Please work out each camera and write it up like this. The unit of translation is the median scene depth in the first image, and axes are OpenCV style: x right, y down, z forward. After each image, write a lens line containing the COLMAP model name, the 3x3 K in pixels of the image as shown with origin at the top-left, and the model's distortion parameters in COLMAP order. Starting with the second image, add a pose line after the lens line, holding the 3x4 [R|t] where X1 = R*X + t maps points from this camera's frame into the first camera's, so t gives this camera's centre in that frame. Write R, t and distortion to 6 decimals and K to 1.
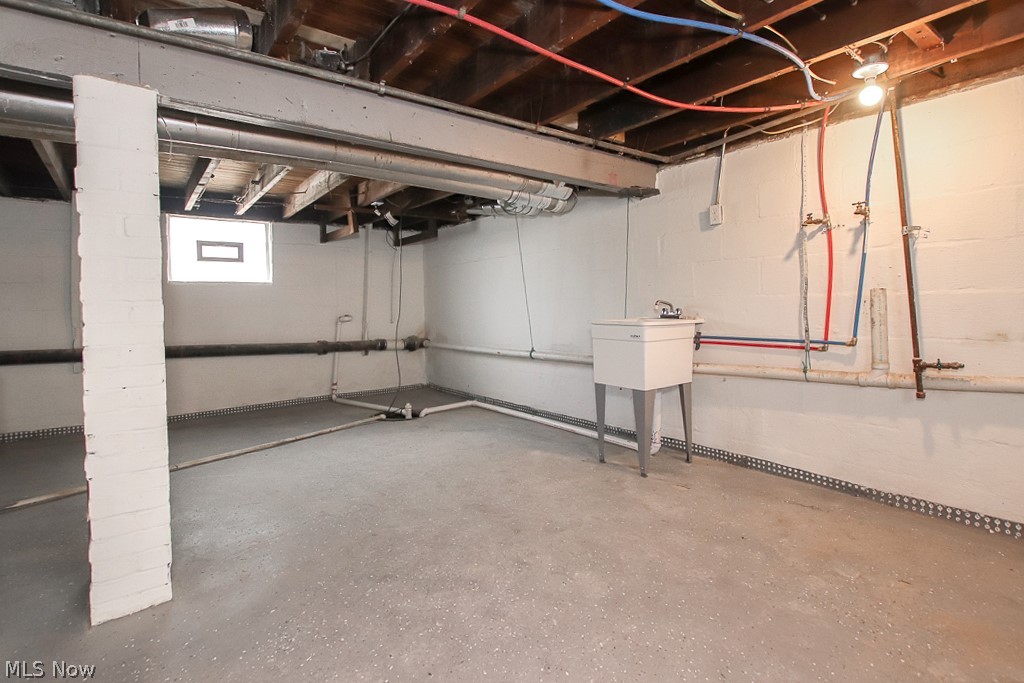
lens RADIAL K [[490.6, 0, 510.5], [0, 490.6, 331.5], [0, 0, 1]] dist [-0.003401, -0.000415]
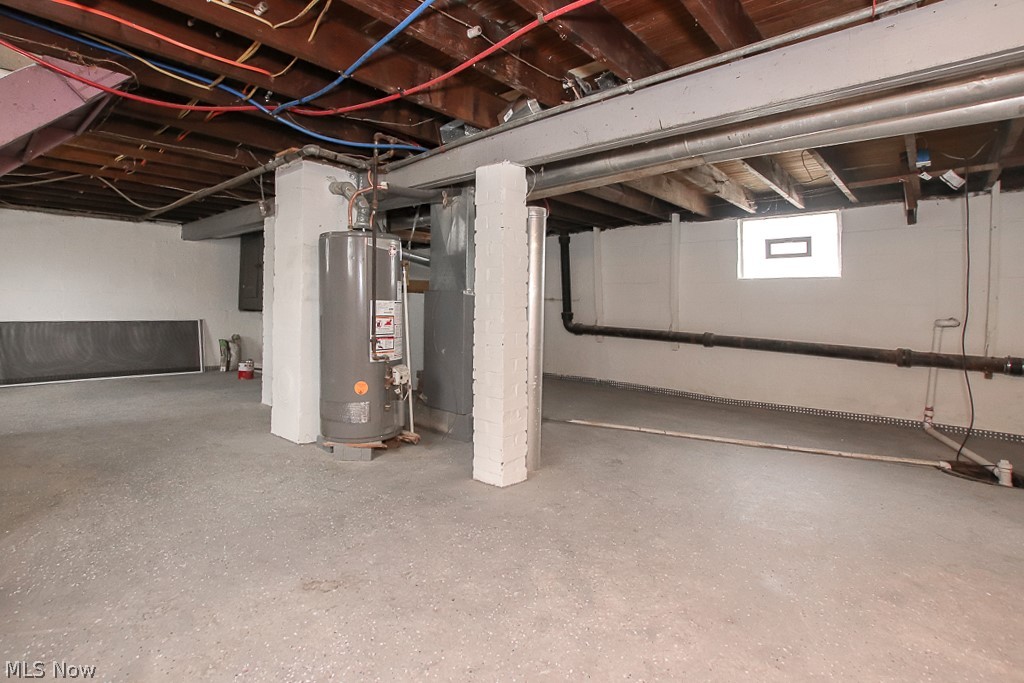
lens RADIAL K [[505.8, 0, 512.2], [0, 505.8, 307.1], [0, 0, 1]] dist [-0.001353, -0.000612]
pose [[0.196252, 0.026245, -0.980202, 0.335352], [-0.072007, 0.997328, 0.012286, -0.014799], [0.977906, 0.068170, 0.197618, 0.266668]]
